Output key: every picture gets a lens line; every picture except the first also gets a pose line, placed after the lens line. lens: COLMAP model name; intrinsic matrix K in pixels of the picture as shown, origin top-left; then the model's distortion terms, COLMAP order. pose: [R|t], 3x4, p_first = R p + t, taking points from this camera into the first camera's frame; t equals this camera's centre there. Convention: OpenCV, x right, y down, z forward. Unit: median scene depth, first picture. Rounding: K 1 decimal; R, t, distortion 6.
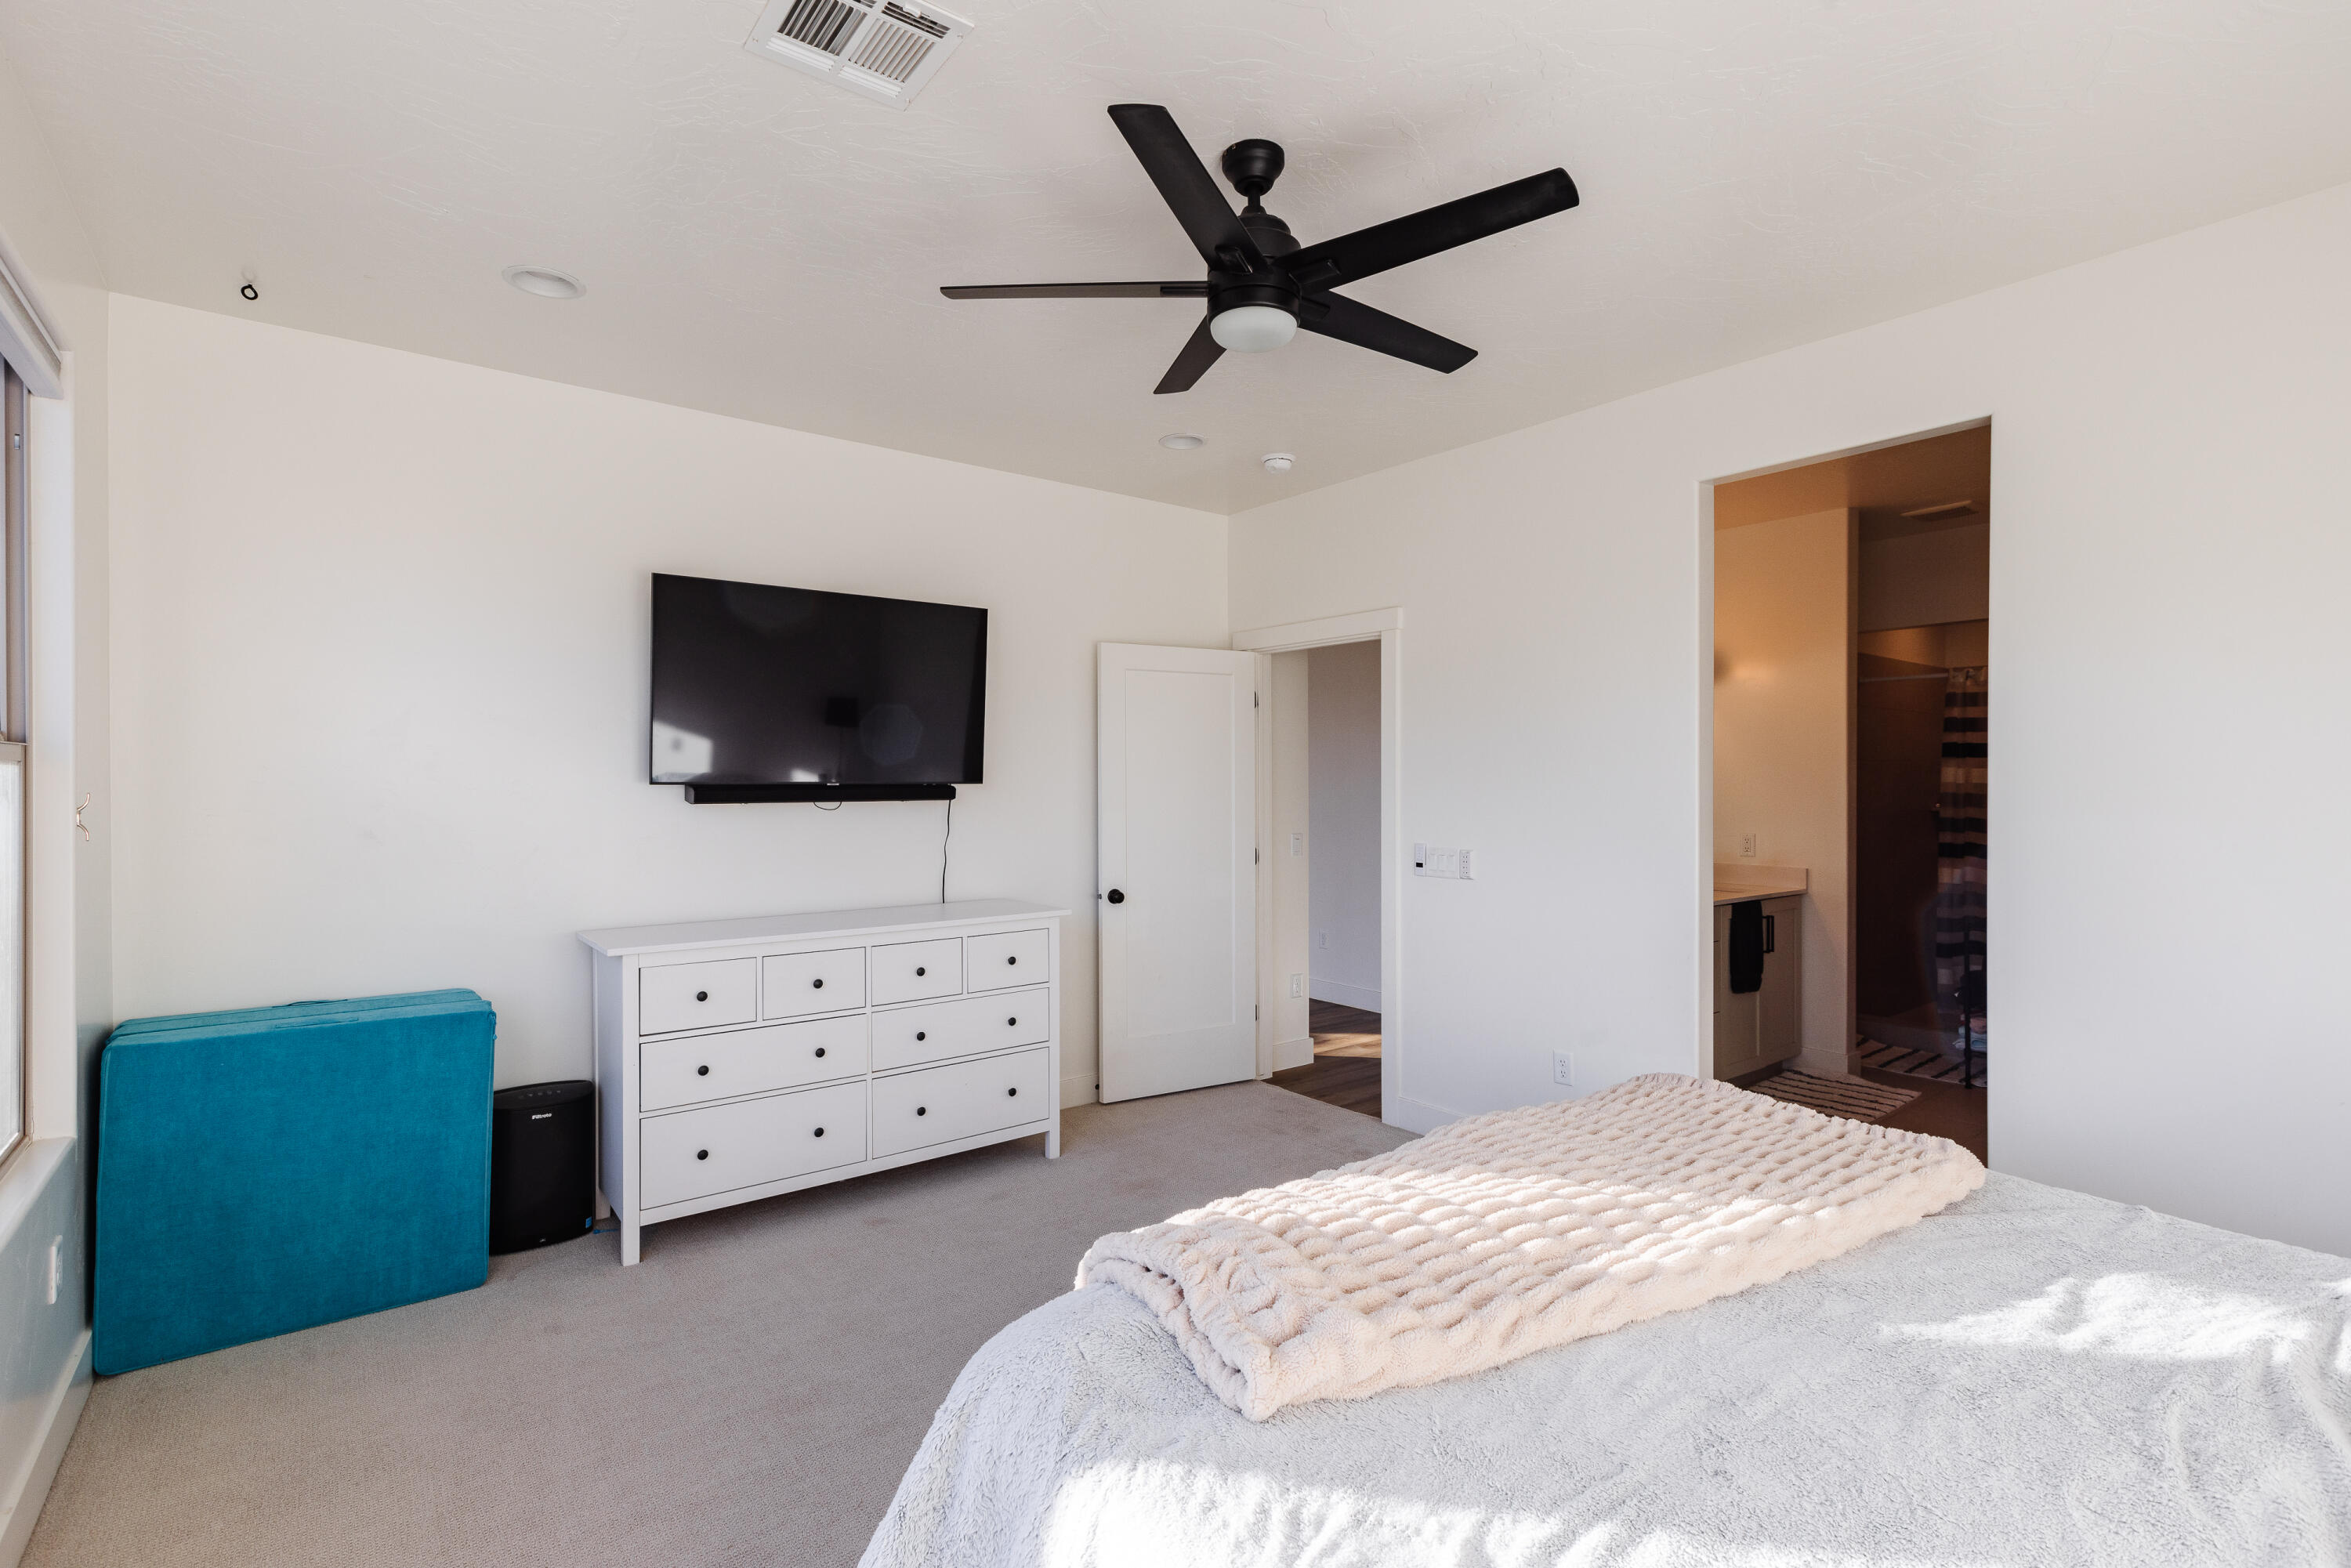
lens RADIAL K [[1062.2, 0, 1171.9], [0, 1062.2, 785.6], [0, 0, 1]] dist [-0.000556, -0.000305]
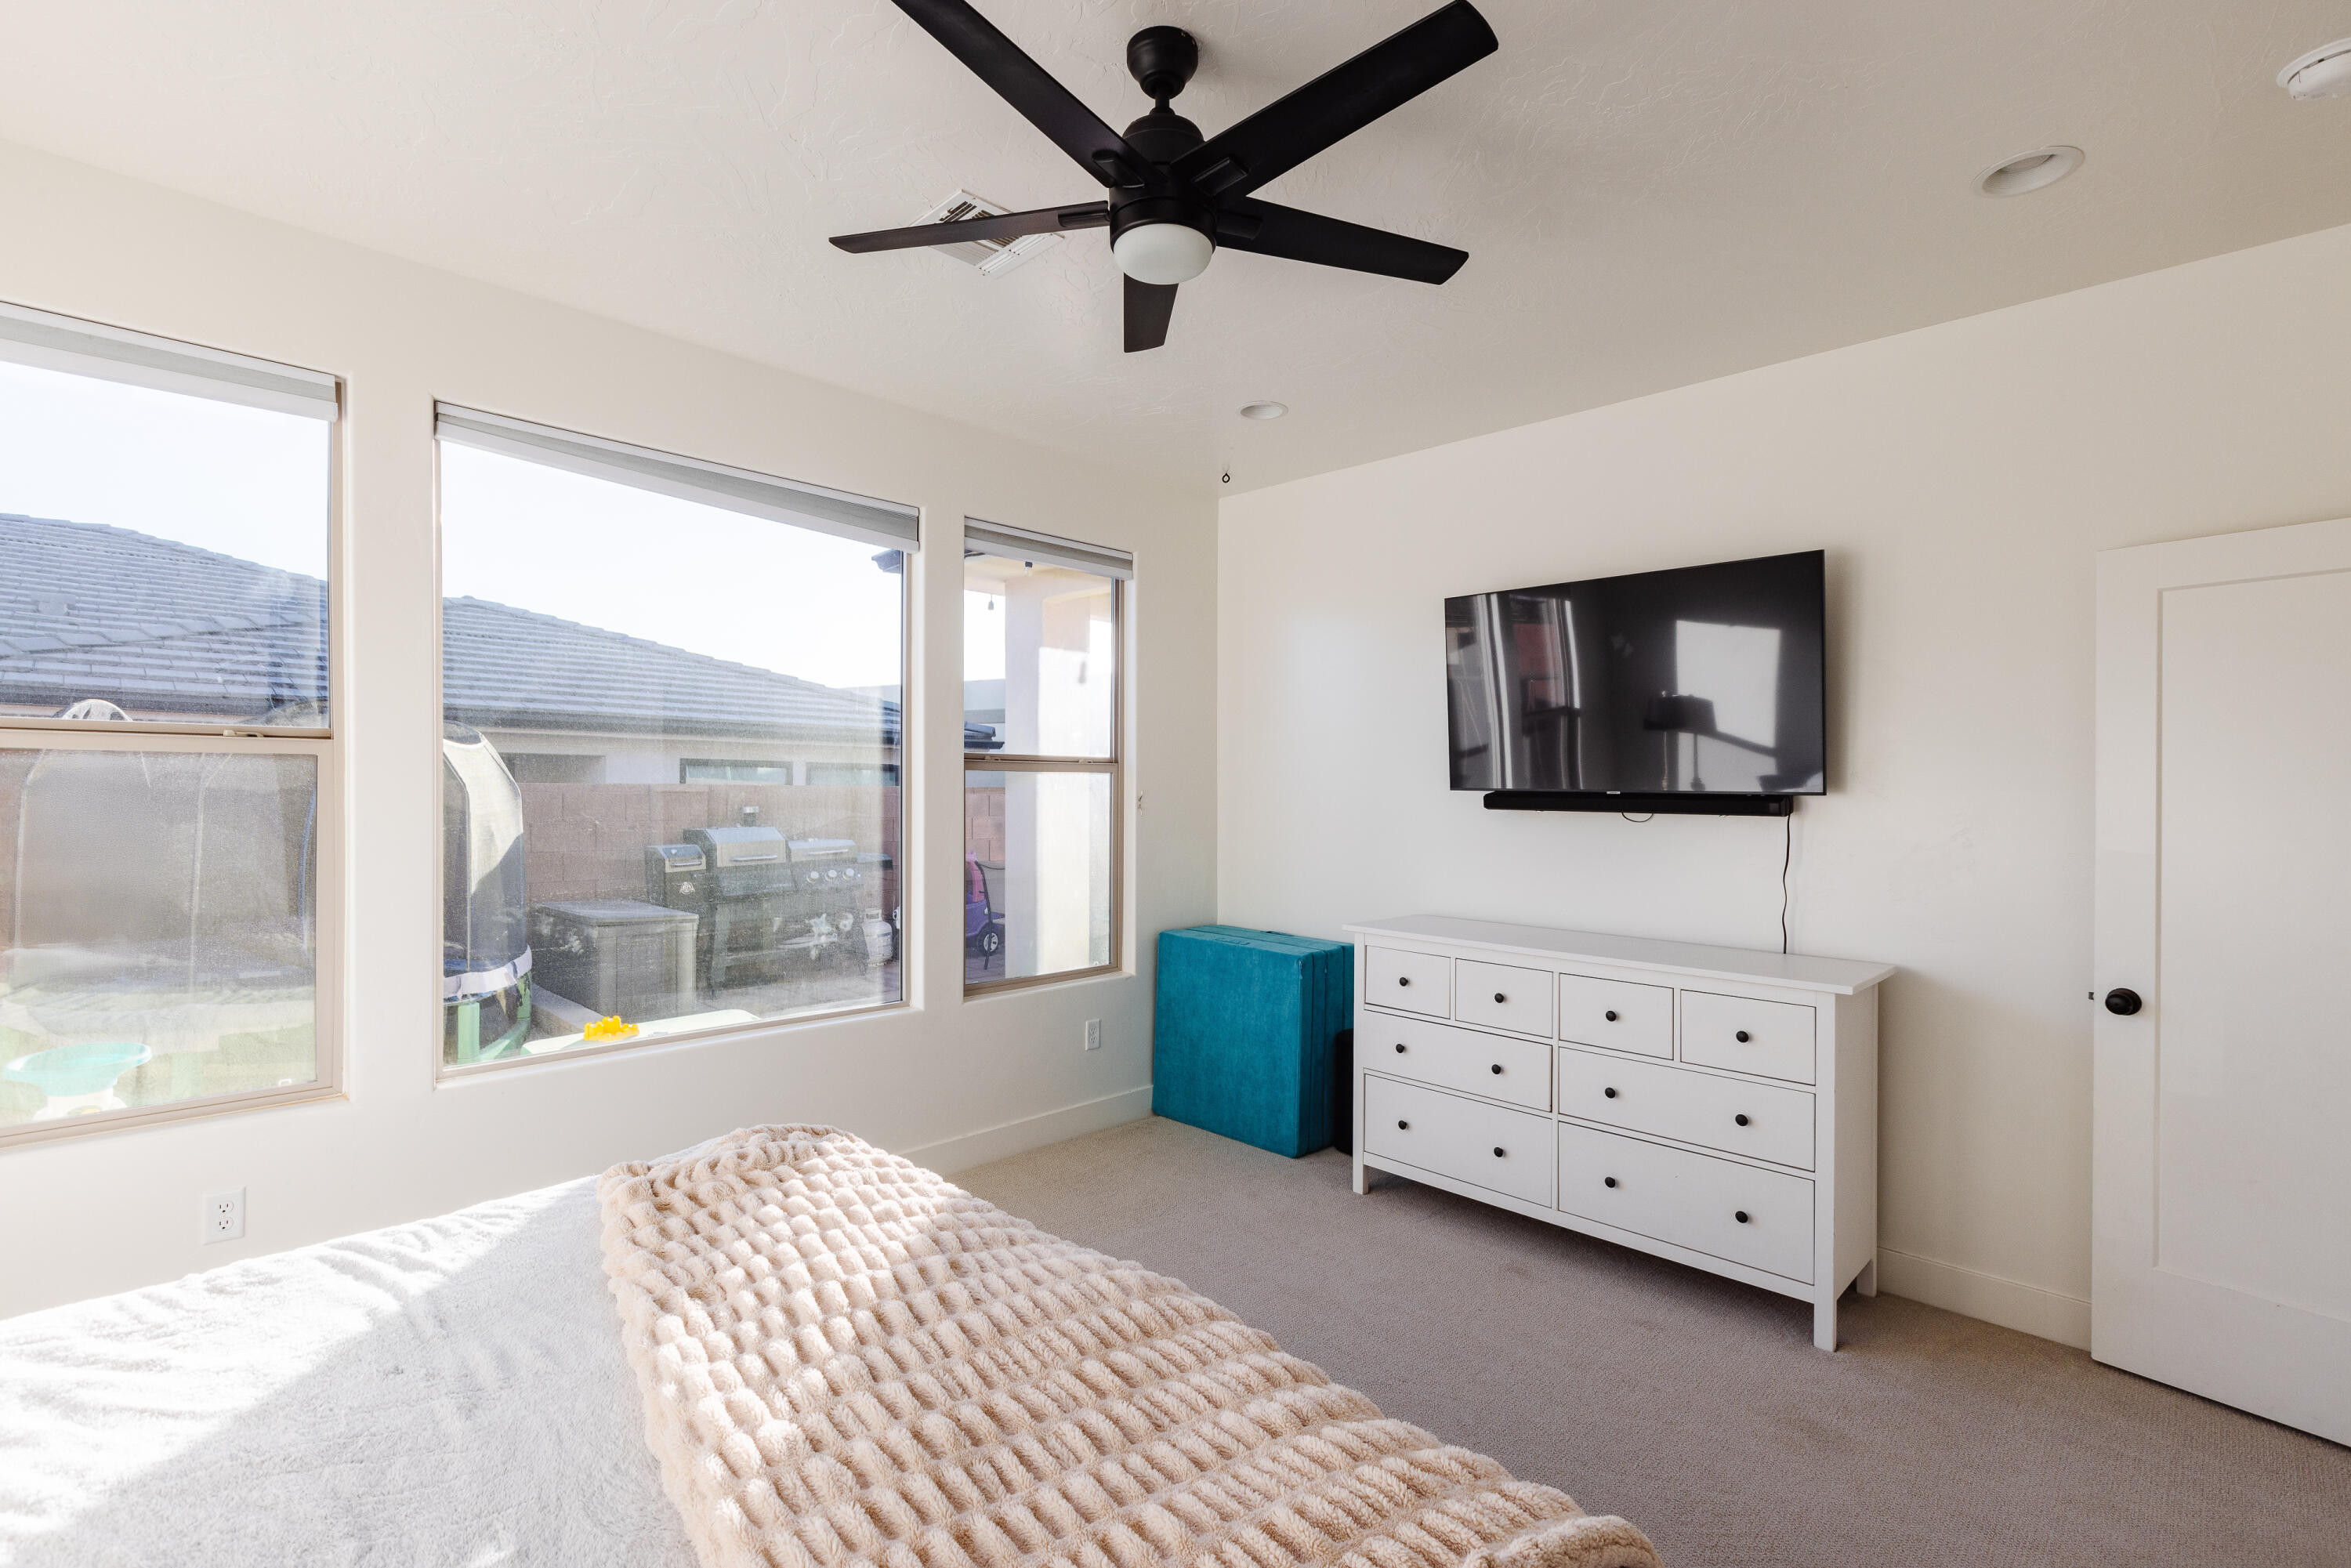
lens RADIAL K [[1099.5, 0, 1171.0], [0, 1099.5, 782.1], [0, 0, 1]] dist [-0.001120, -0.000505]
pose [[0.120279, 0.001560, -0.992739, 0.579464], [-0.016540, 0.999863, -0.000433, -0.003886], [0.992602, 0.016472, 0.120288, 0.539294]]
